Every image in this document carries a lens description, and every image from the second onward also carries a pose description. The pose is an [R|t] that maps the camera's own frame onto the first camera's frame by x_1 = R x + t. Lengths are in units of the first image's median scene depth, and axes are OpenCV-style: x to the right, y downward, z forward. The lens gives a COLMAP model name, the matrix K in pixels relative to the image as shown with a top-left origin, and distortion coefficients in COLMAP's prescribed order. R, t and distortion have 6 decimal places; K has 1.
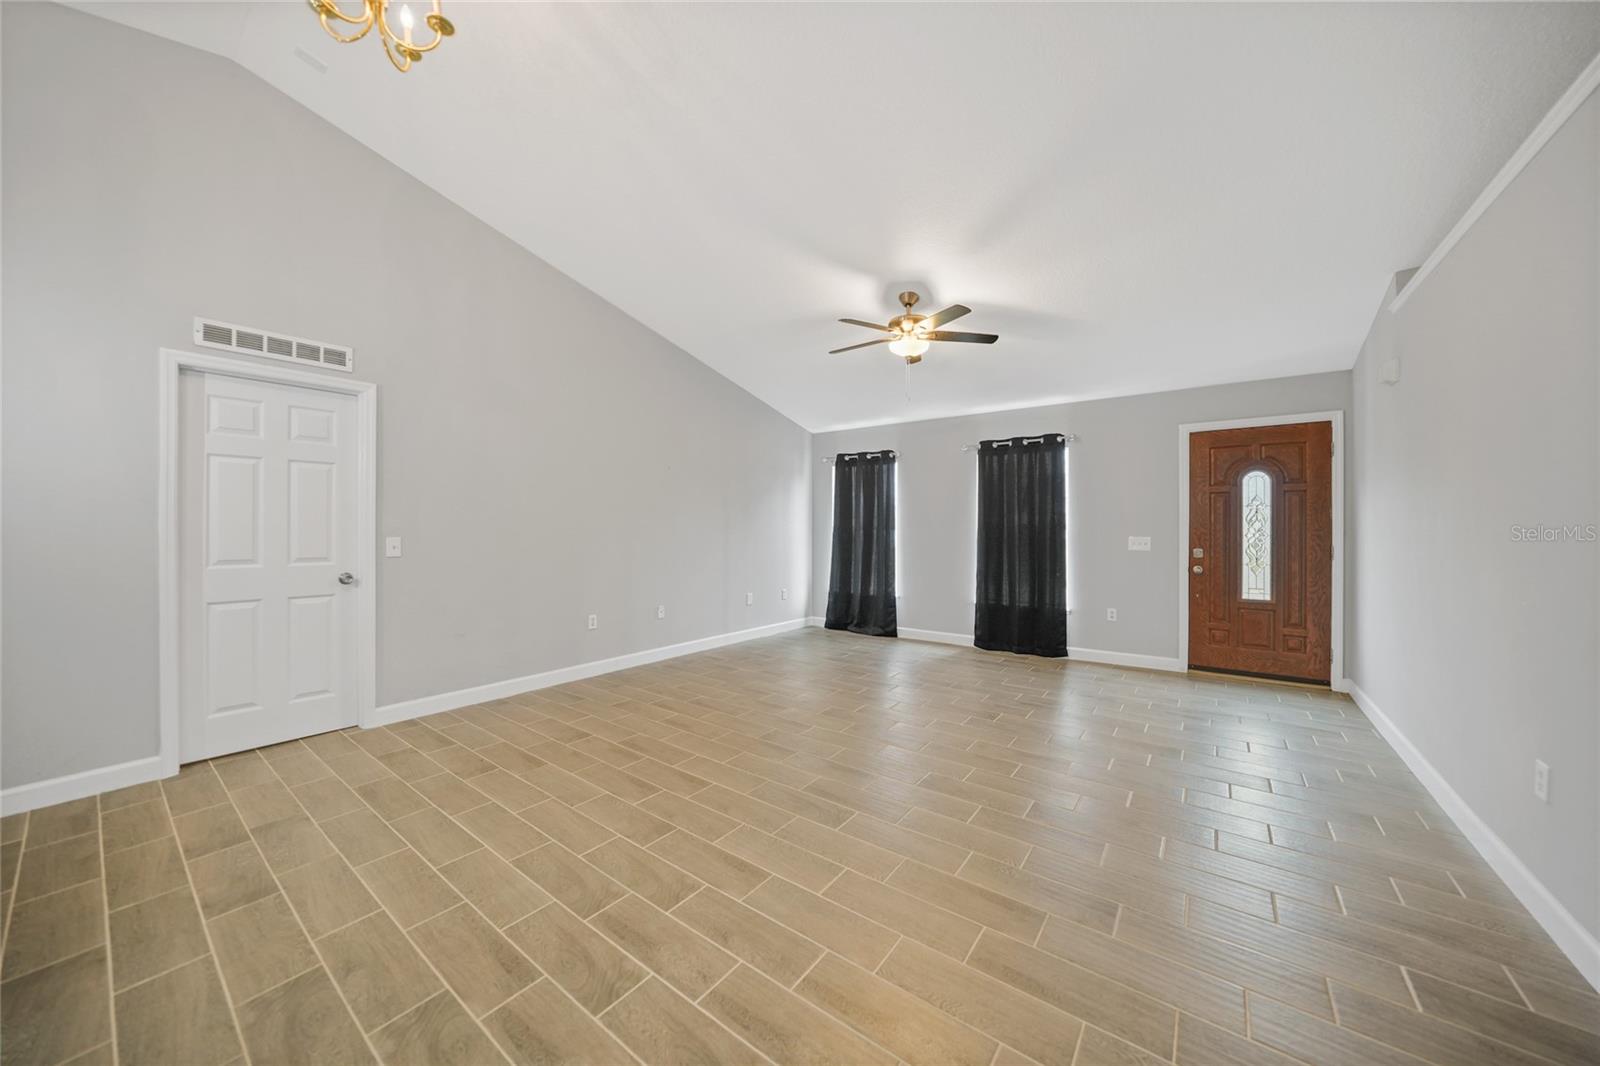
lens RADIAL K [[558.5, 0, 801.4], [0, 558.5, 526.4], [0, 0, 1]] dist [-0.021927, 0.002791]
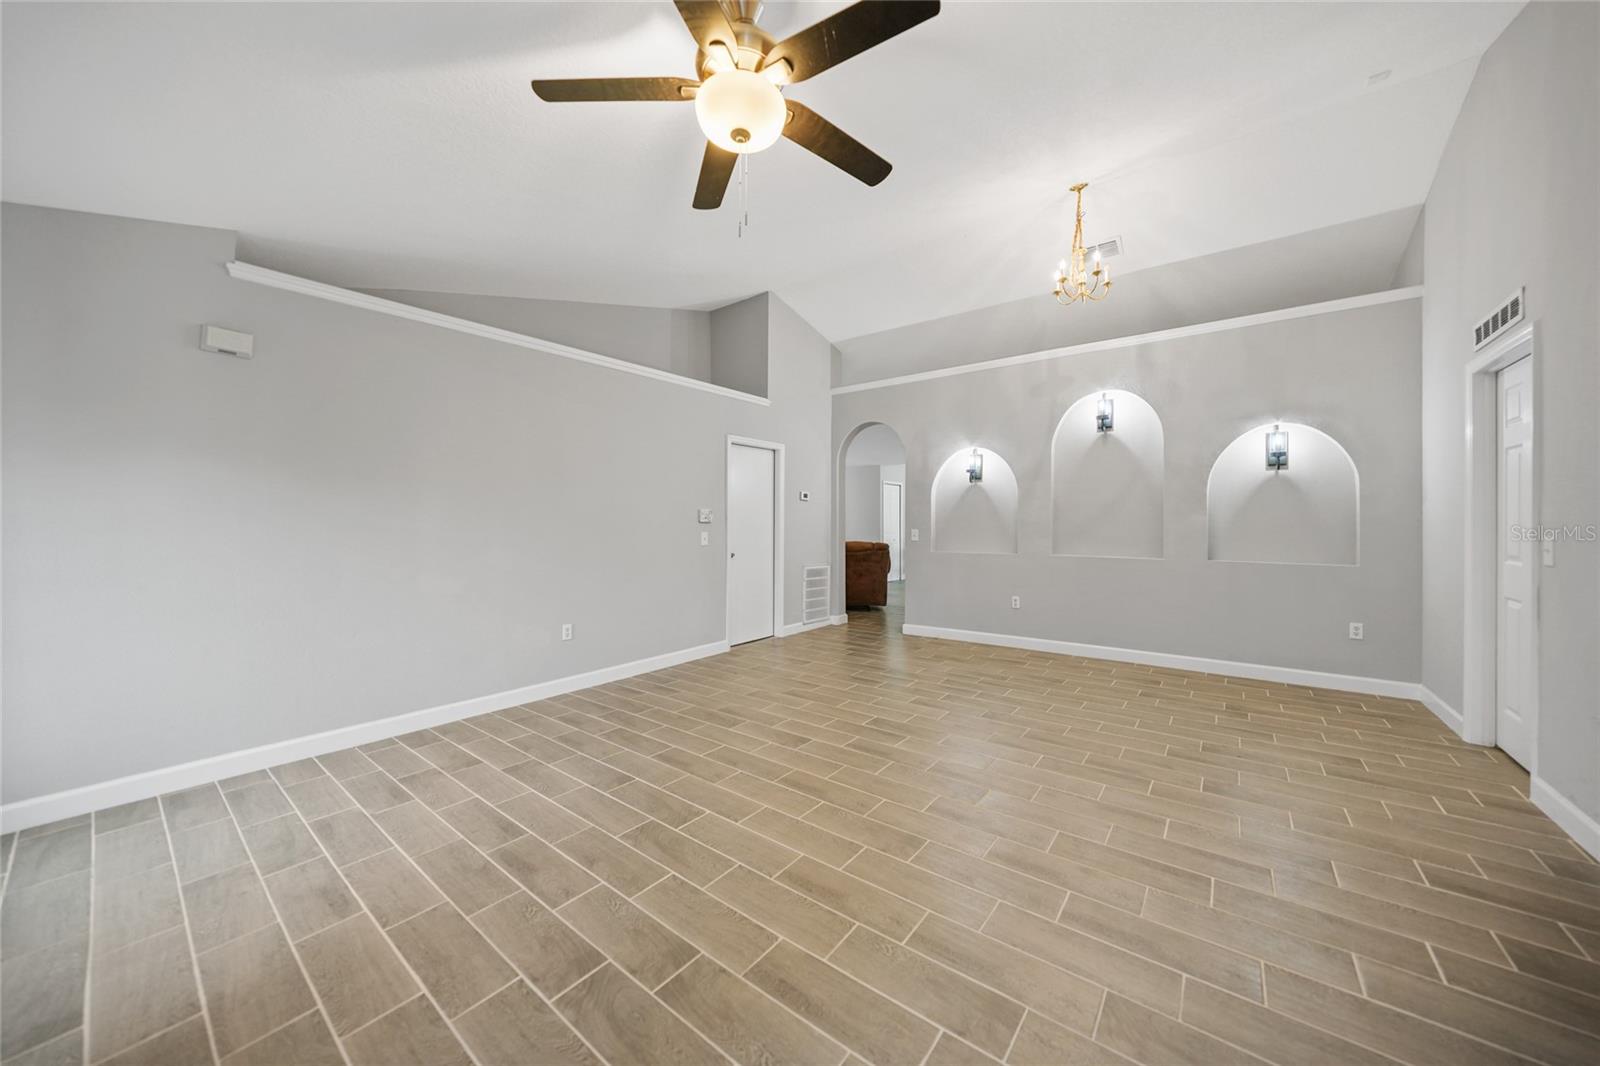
lens RADIAL K [[558.5, 0, 798.0], [0, 558.5, 524.8], [0, 0, 1]] dist [-0.021927, 0.002791]
pose [[-0.999789, 0.001158, 0.020500, 0.131938], [0.001229, 0.999993, 0.003436, 0.002100], [-0.020495, 0.003461, -0.999784, 1.359722]]
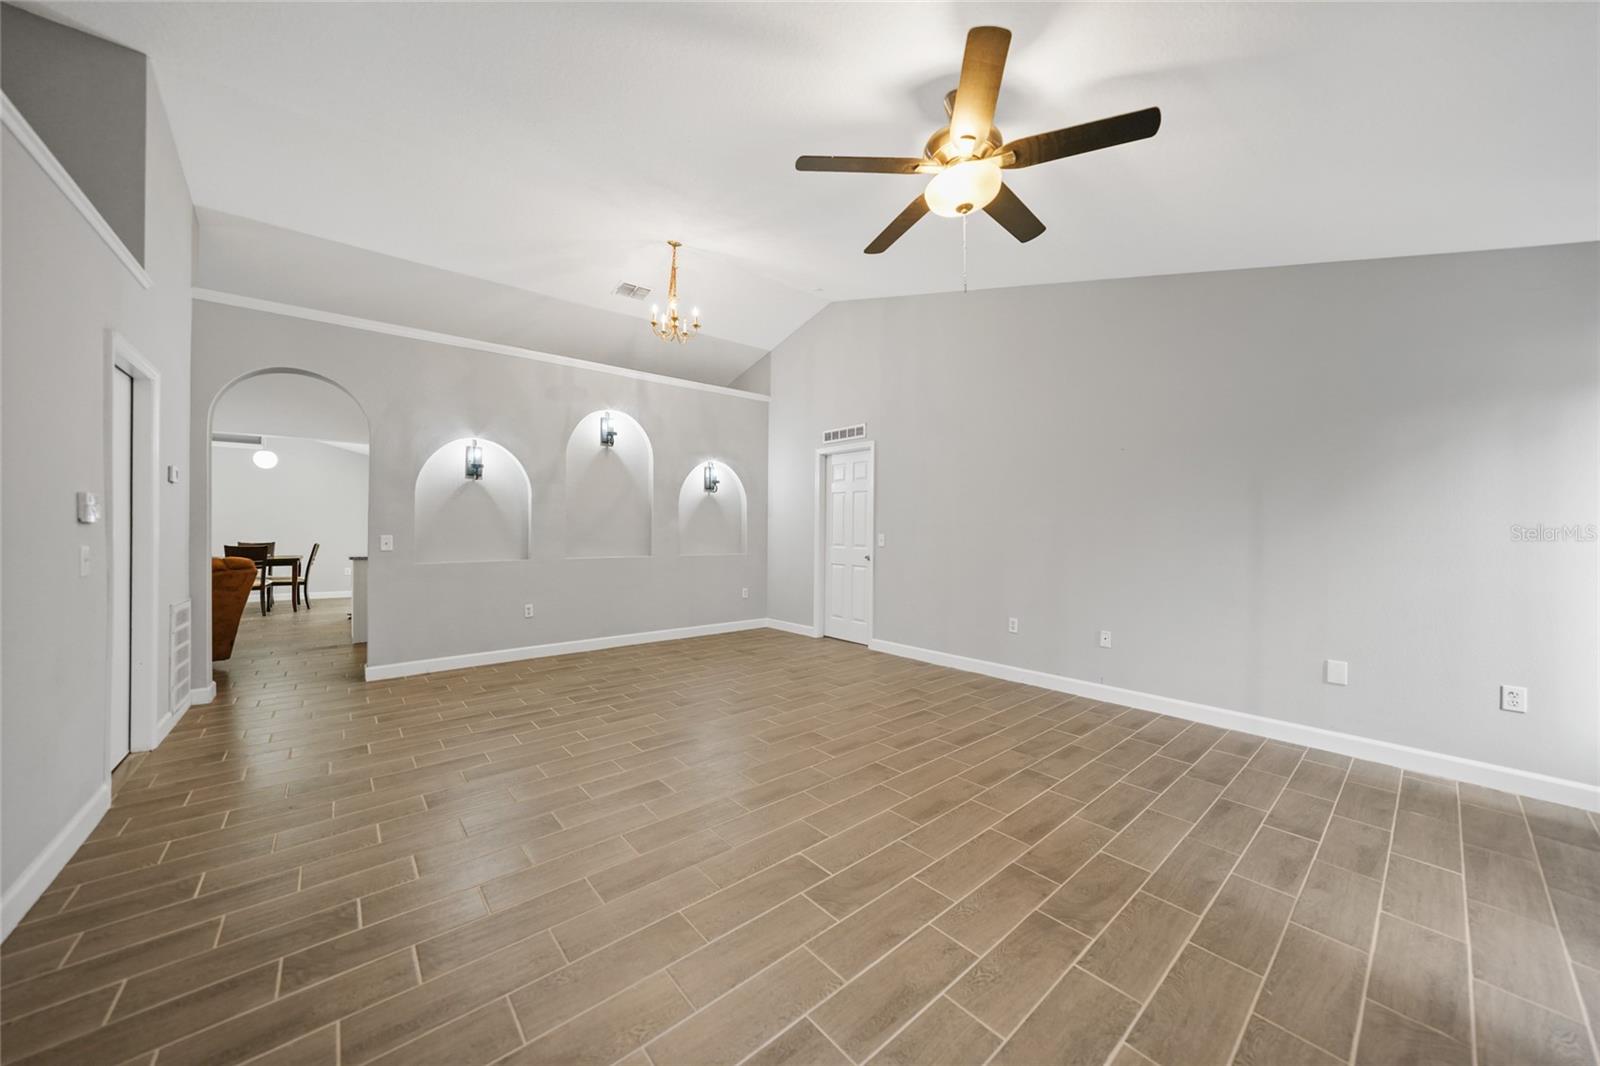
lens RADIAL K [[558.5, 0, 806.8], [0, 558.5, 533.2], [0, 0, 1]] dist [-0.021927, 0.002791]
pose [[-0.217980, 0.005547, -0.975937, 0.701960], [-0.004508, 0.999967, 0.006690, 0.005739], [0.975943, 0.005858, -0.217948, 0.922483]]
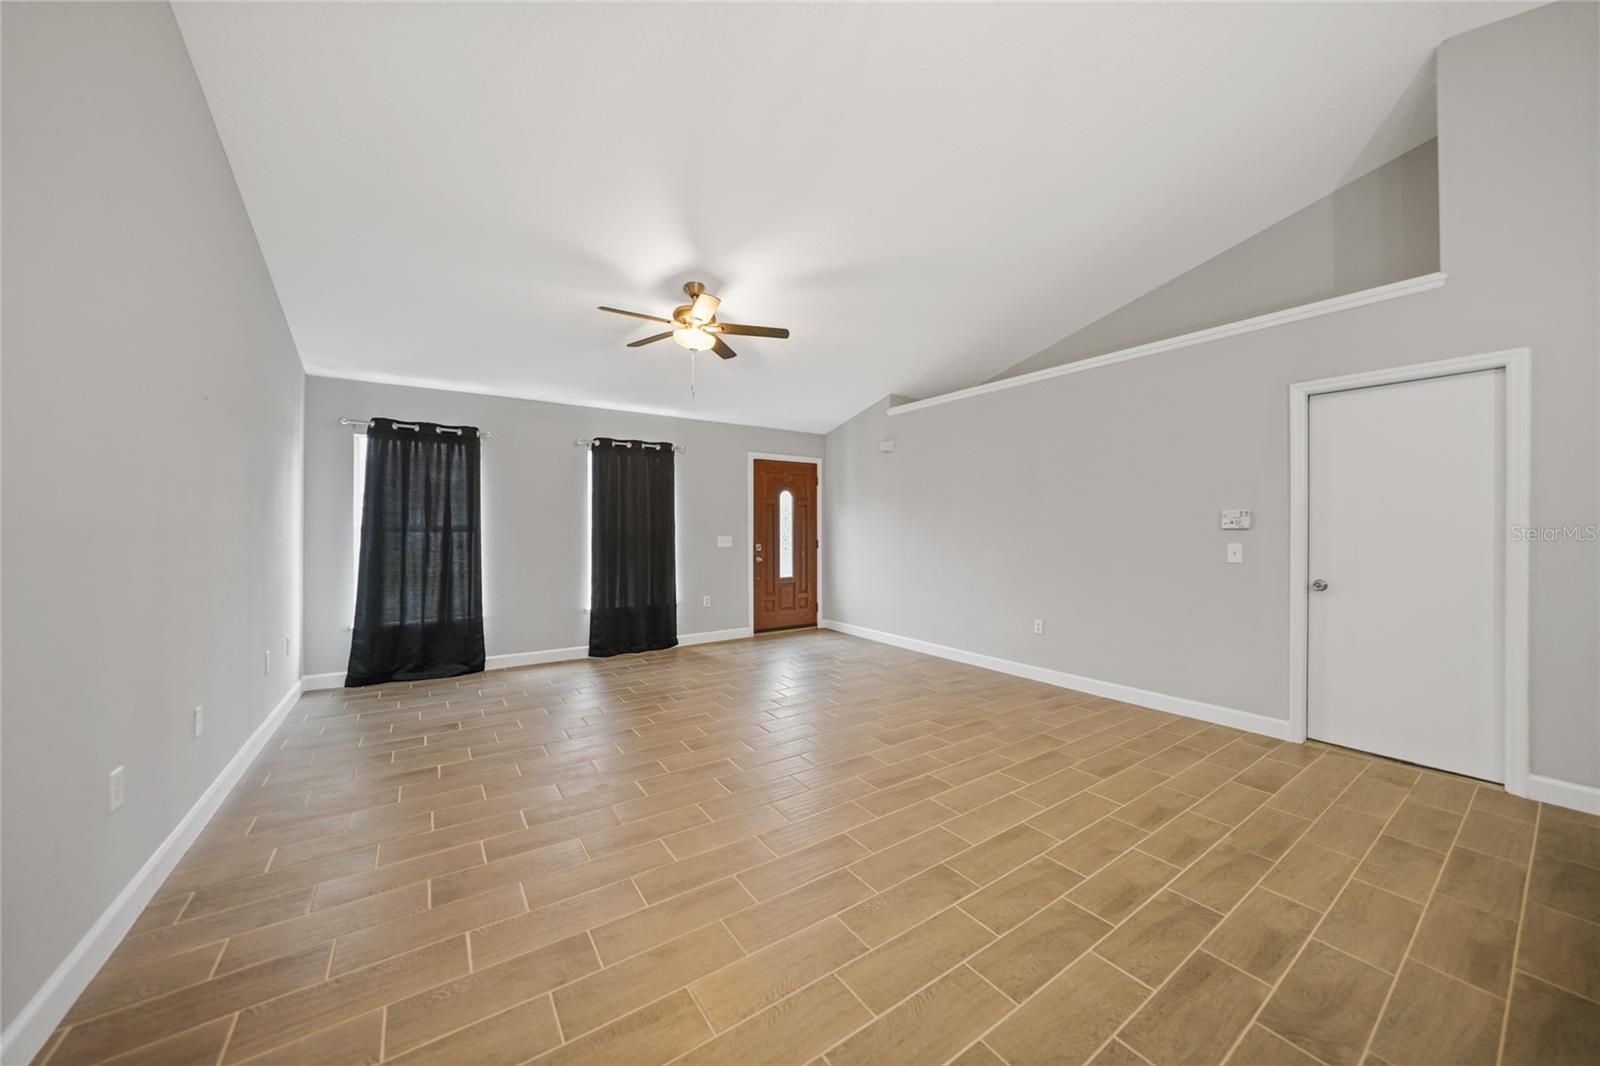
lens RADIAL K [[558.5, 0, 807.5], [0, 558.5, 518.5], [0, 0, 1]] dist [-0.021927, 0.002791]
pose [[0.315104, 0.017065, 0.948904, -0.613850], [-0.001325, 0.999845, -0.017541, 0.001044], [-0.949056, 0.004270, 0.315078, 0.491499]]
